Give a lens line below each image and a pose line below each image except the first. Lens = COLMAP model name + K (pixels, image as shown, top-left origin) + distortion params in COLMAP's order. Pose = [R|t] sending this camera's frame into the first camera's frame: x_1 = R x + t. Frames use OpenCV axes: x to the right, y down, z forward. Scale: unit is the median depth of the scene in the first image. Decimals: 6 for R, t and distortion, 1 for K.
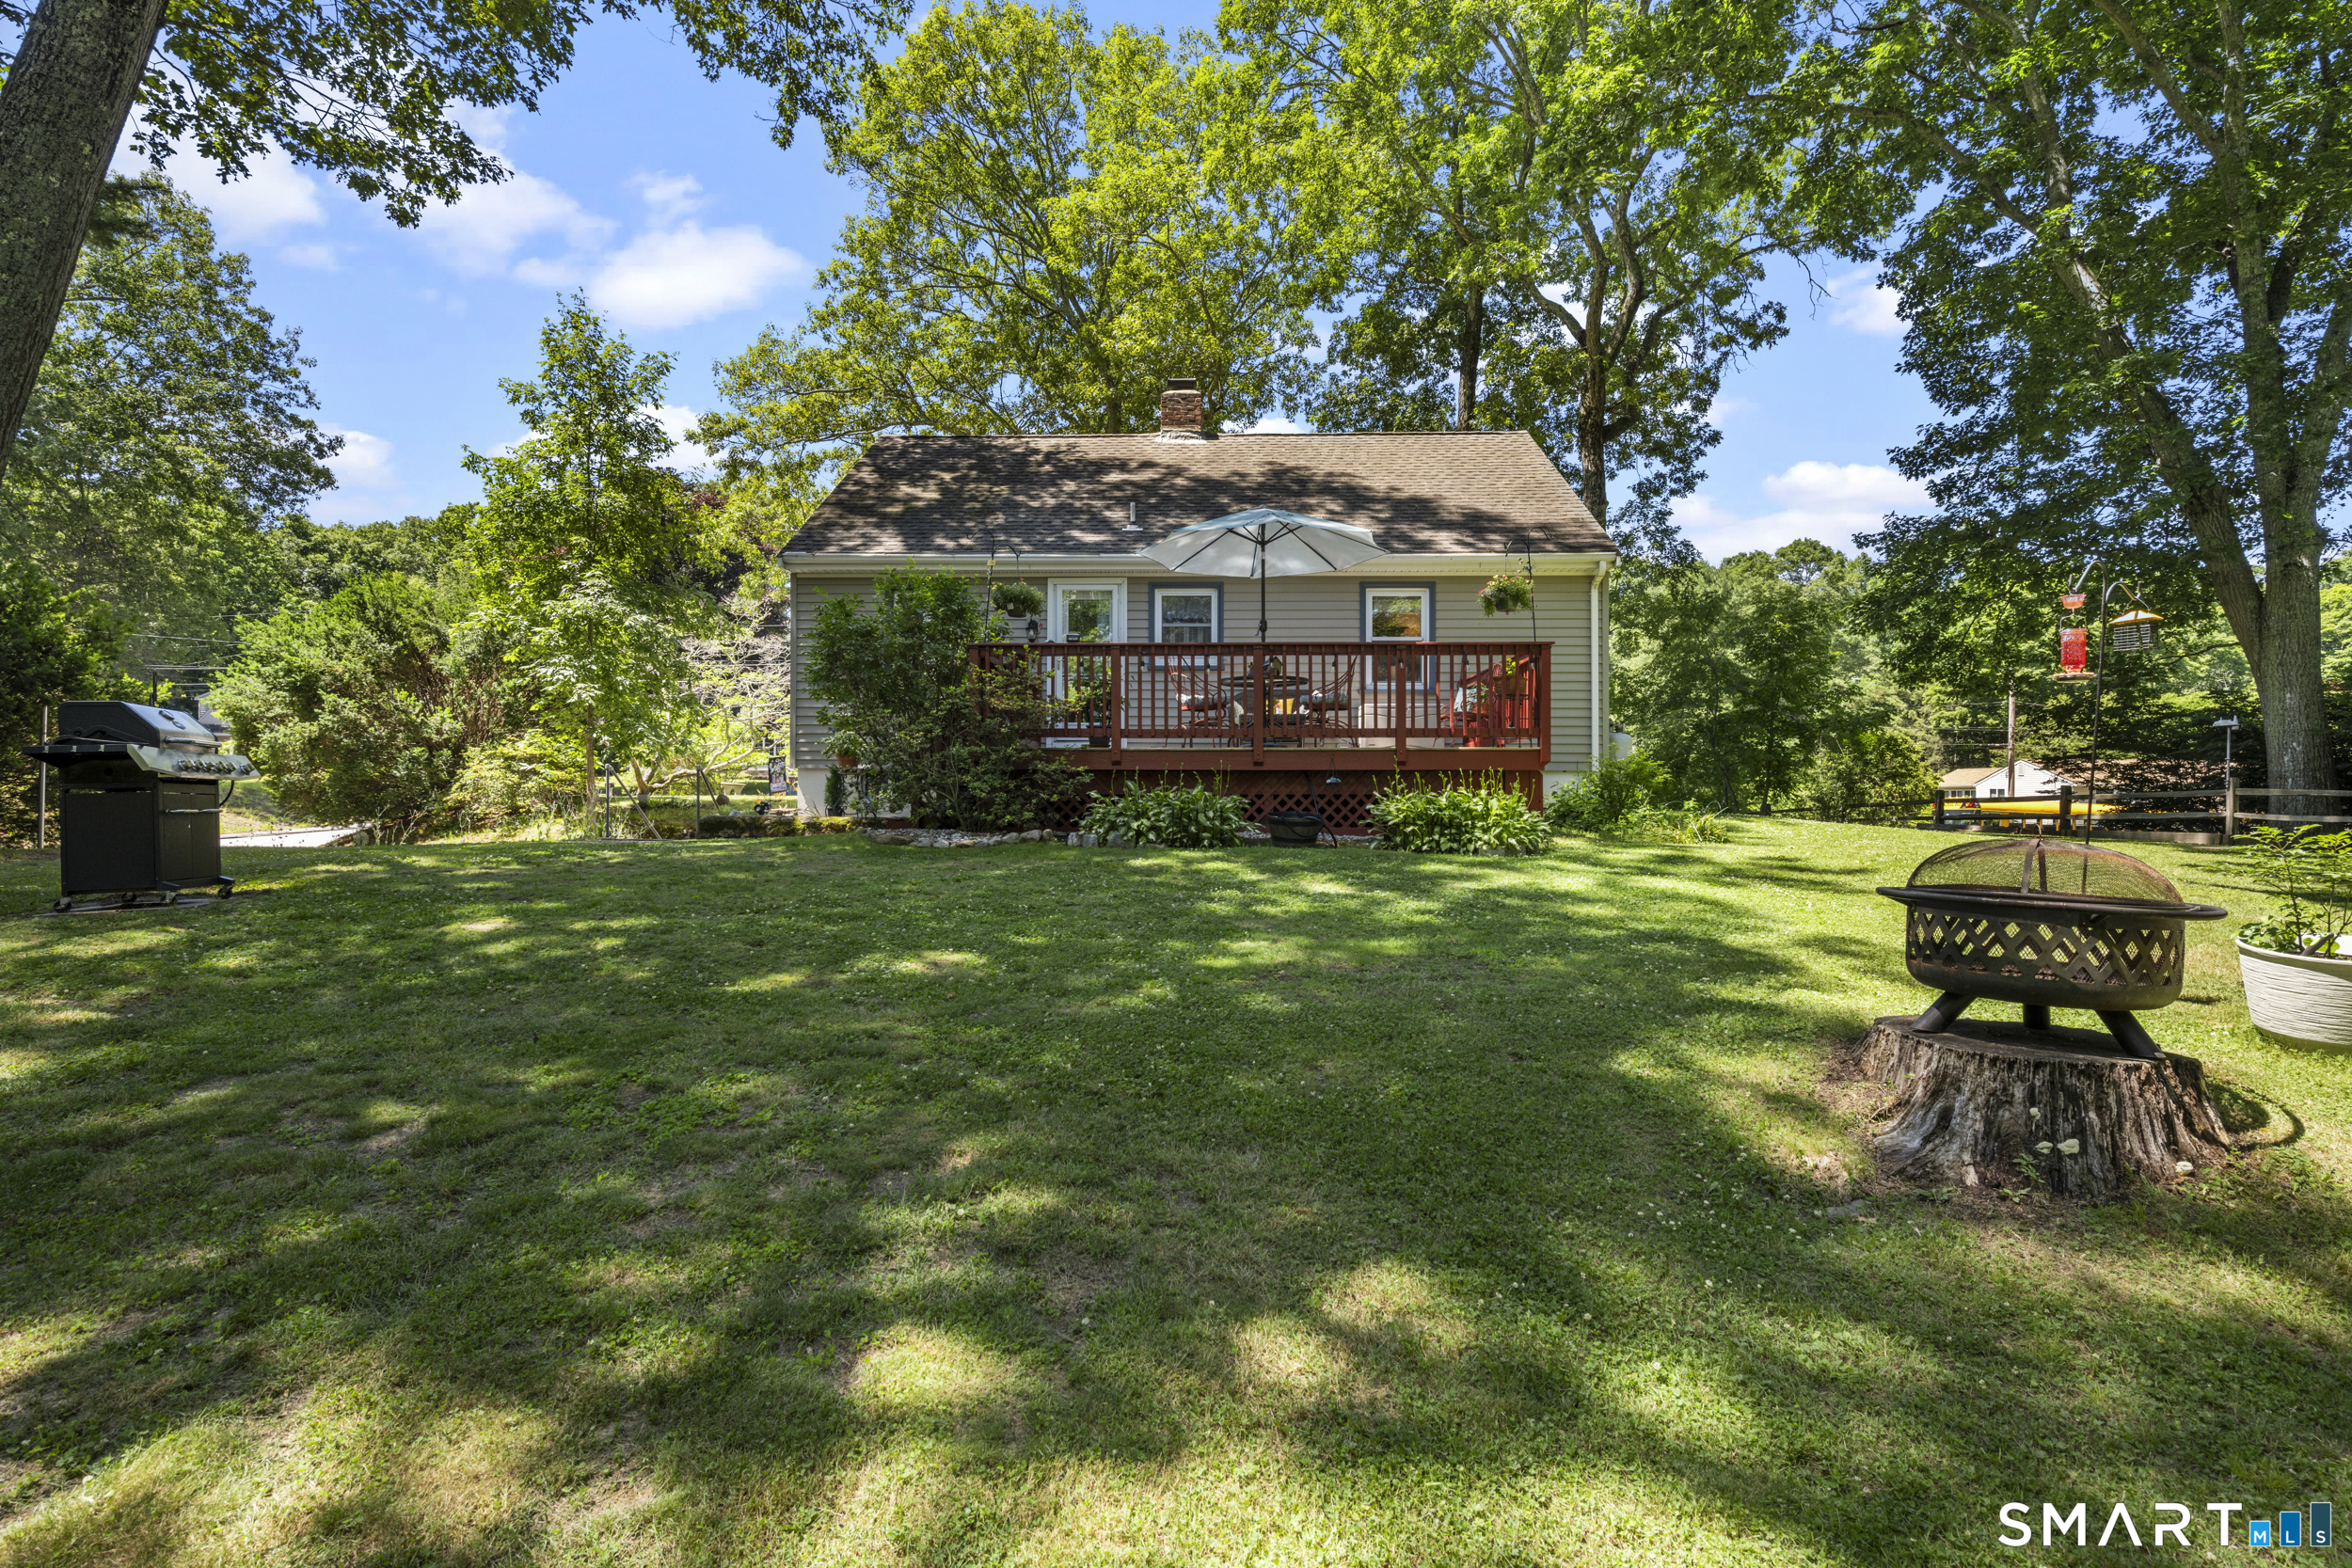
lens RADIAL K [[1138.8, 0, 1173.4], [0, 1138.8, 787.0], [0, 0, 1]] dist [-0.002790, -0.000129]
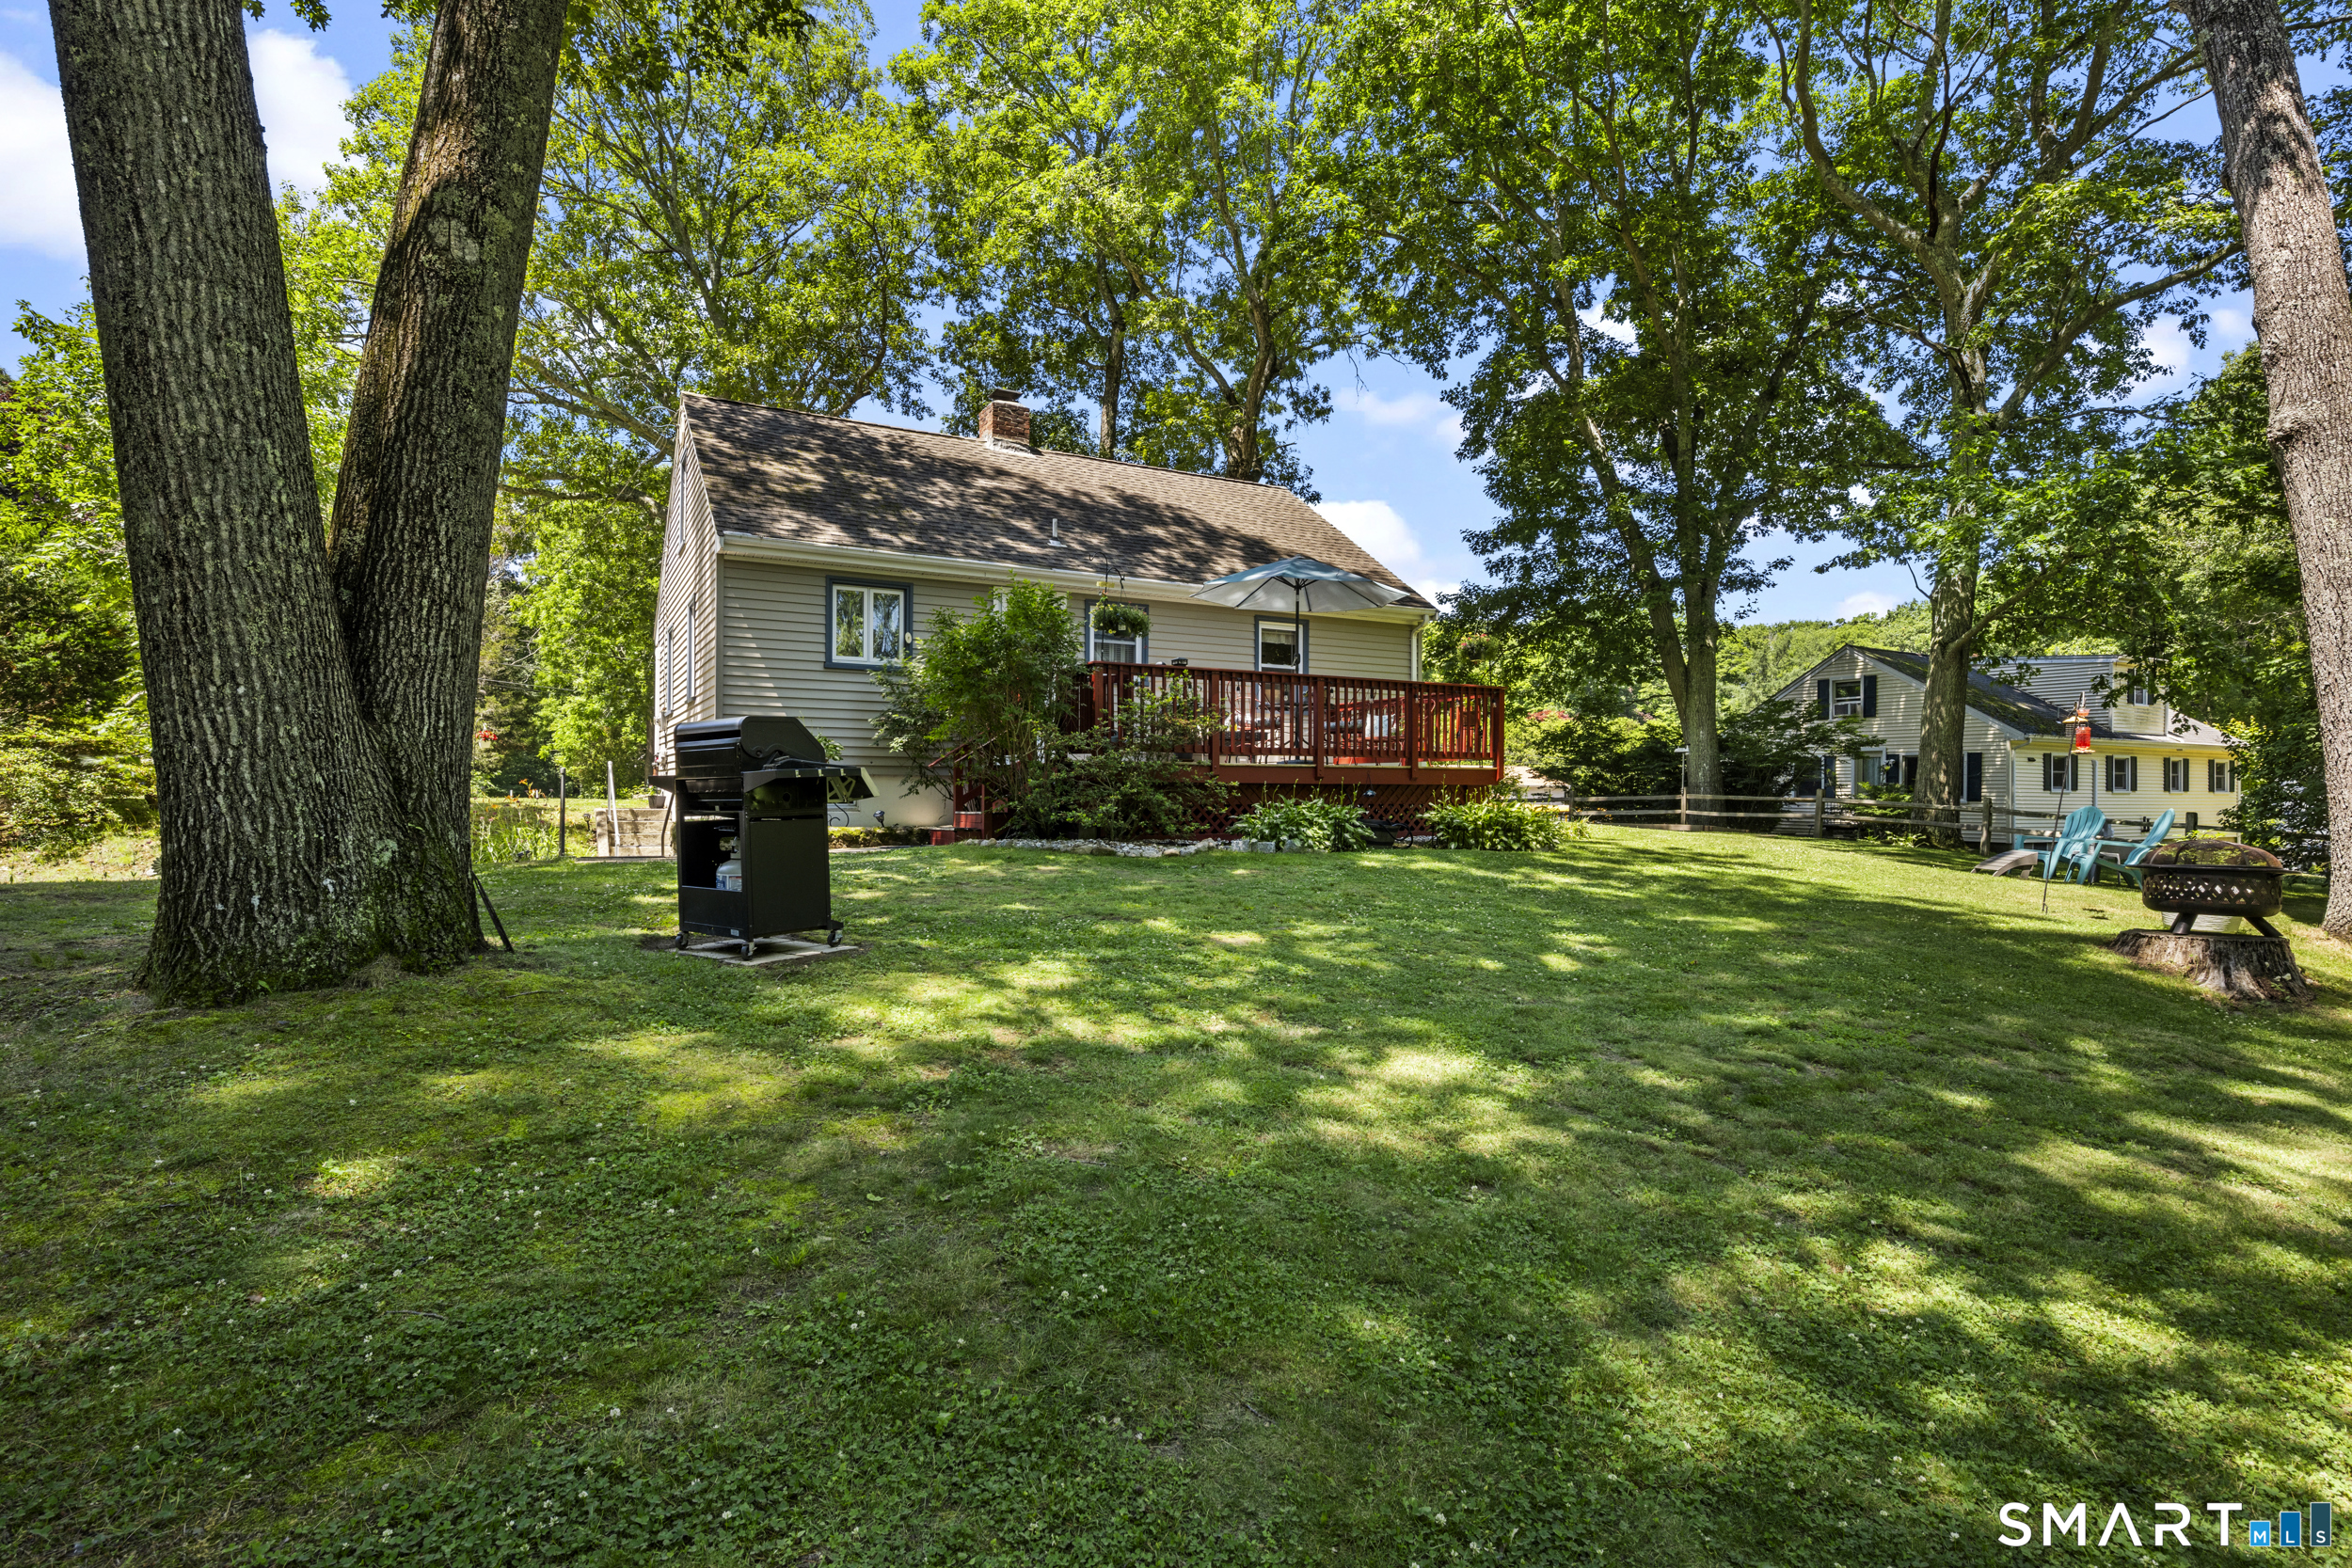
lens RADIAL K [[1194.2, 0, 1168.4], [0, 1194.2, 780.1], [0, 0, 1]] dist [-0.002671, 0.001704]
pose [[0.847420, -0.001817, 0.530920, -0.377104], [0.007456, 0.999936, -0.008479, -0.007784], [-0.530871, 0.011144, 0.847379, 0.045442]]
